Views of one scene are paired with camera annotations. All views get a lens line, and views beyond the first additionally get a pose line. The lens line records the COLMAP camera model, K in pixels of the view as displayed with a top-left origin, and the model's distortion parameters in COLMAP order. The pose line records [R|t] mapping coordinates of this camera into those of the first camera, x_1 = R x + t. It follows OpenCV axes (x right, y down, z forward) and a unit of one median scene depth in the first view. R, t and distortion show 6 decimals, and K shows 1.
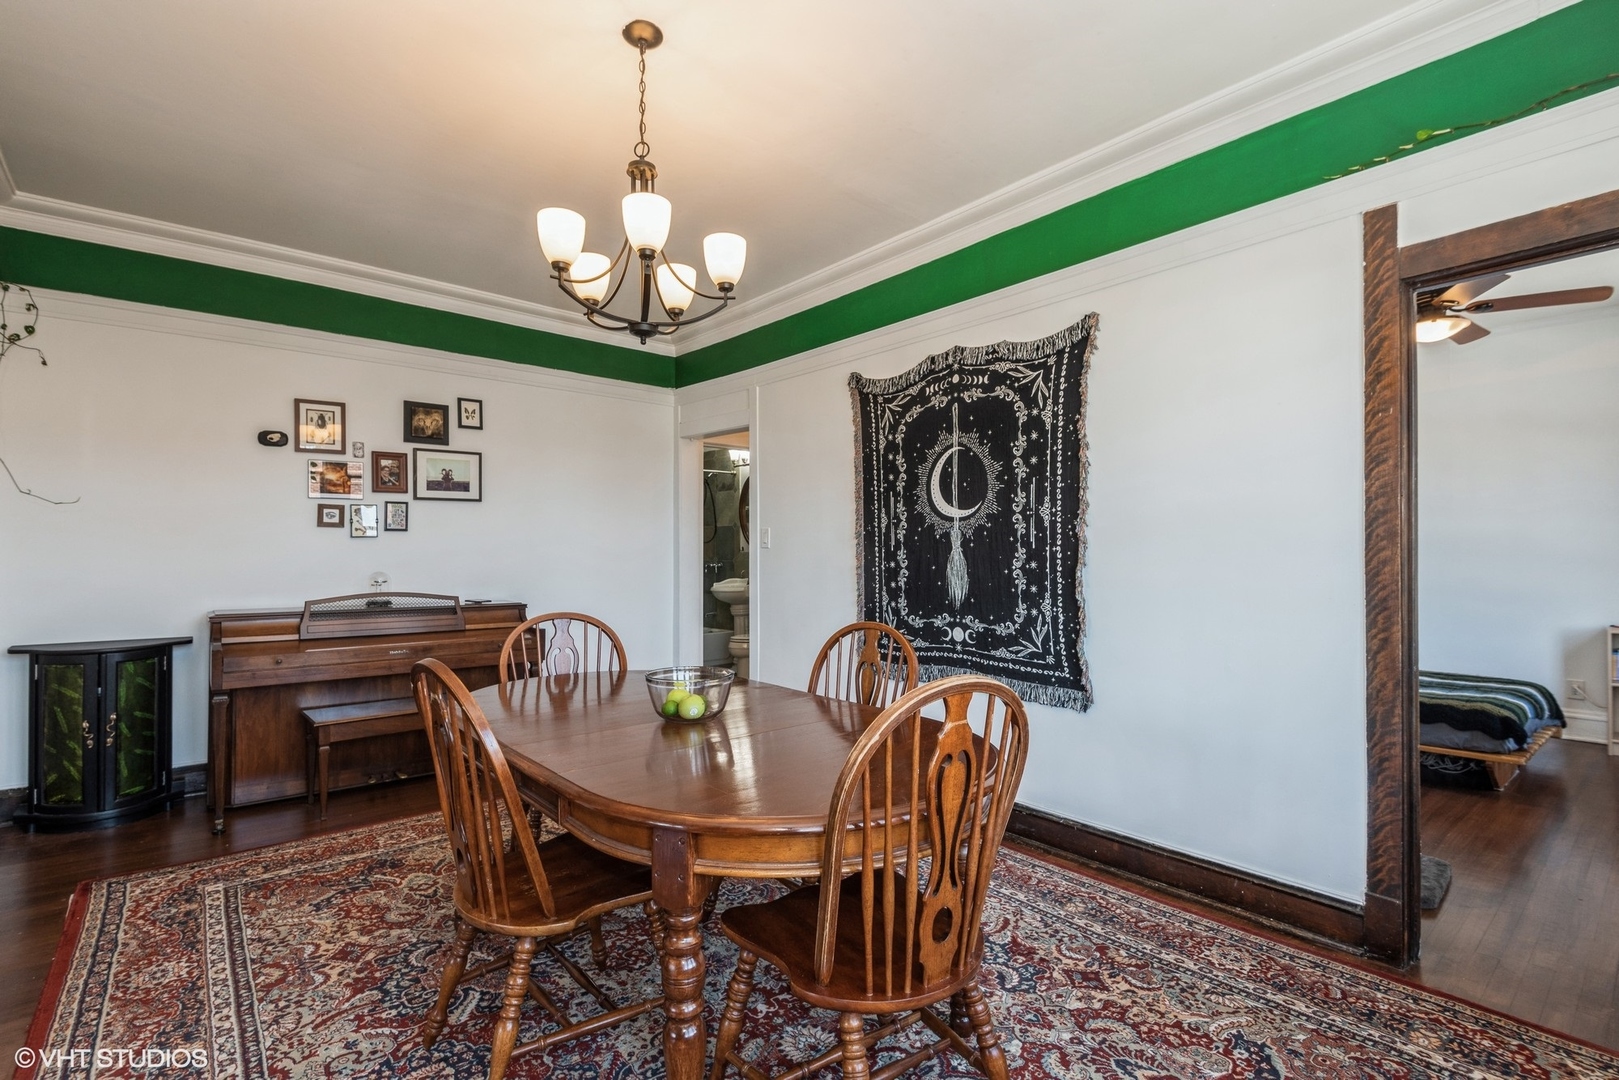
lens RADIAL K [[735.2, 0, 817.7], [0, 735.2, 548.1], [0, 0, 1]] dist [0.037183, -0.026885]
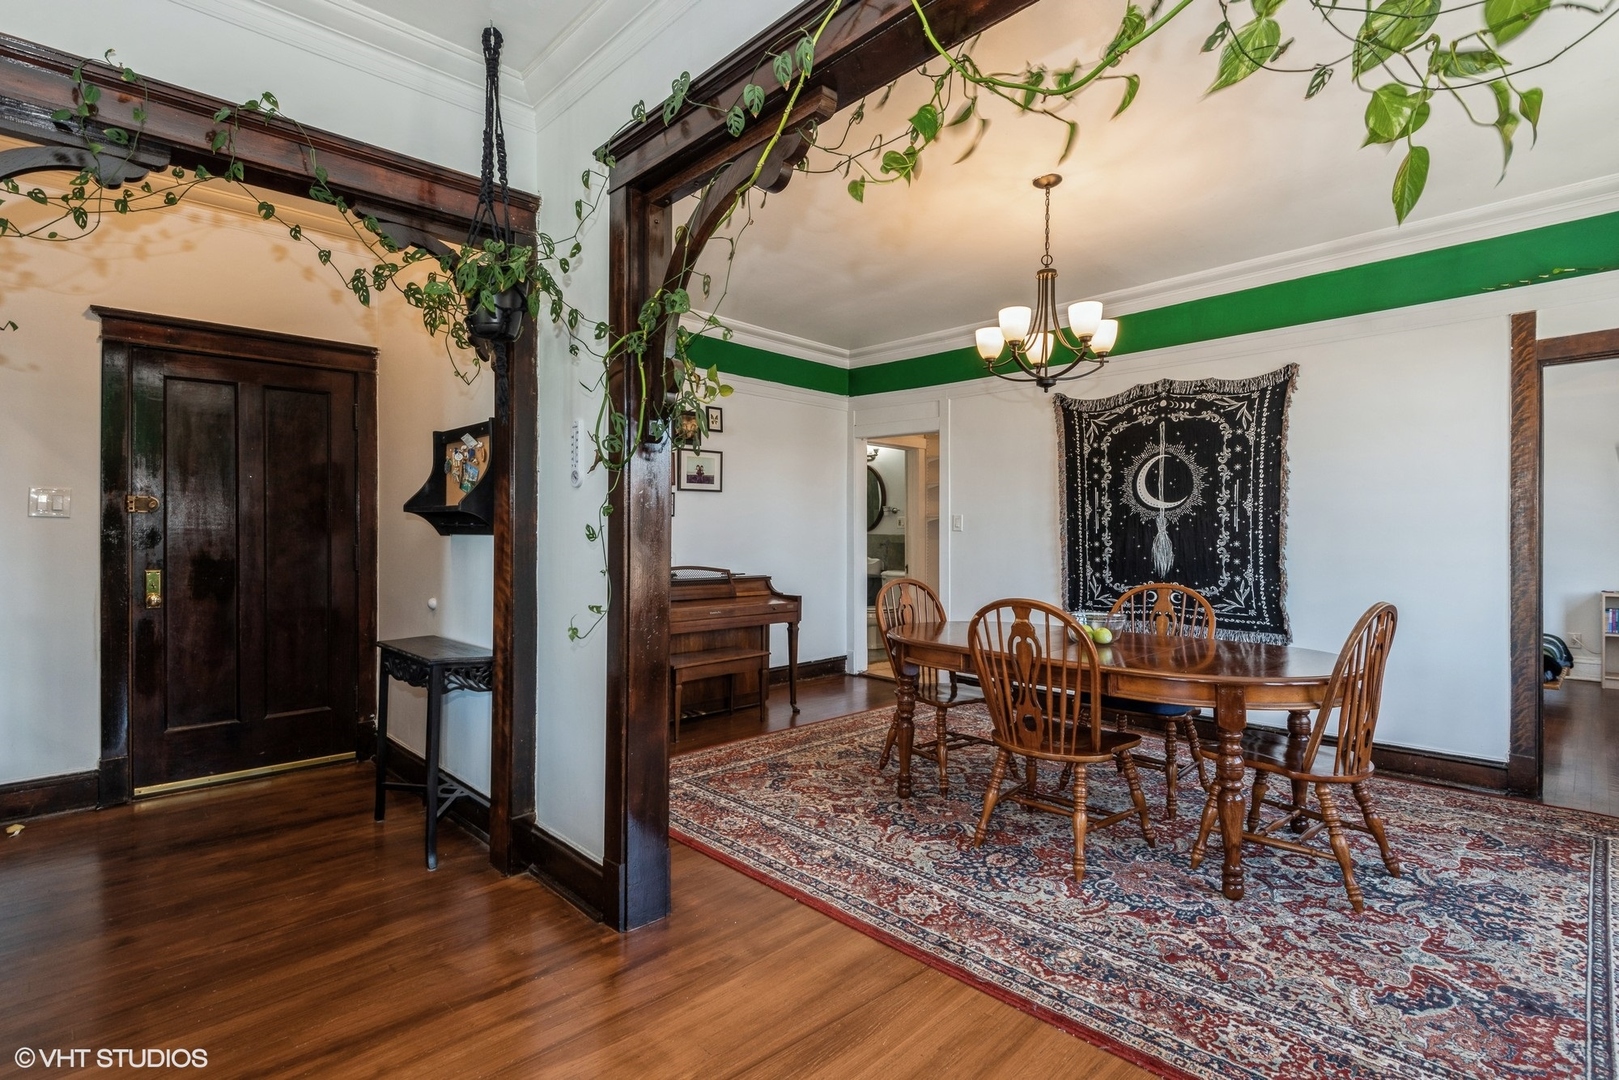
lens RADIAL K [[764.4, 0, 795.4], [0, 764.4, 537.5], [0, 0, 1]] dist [0.054238, -0.031060]
pose [[0.996630, 0.003271, 0.081964, -0.608245], [-0.003931, 0.999961, 0.007892, 0.002896], [-0.081935, -0.008188, 0.996604, -0.344645]]
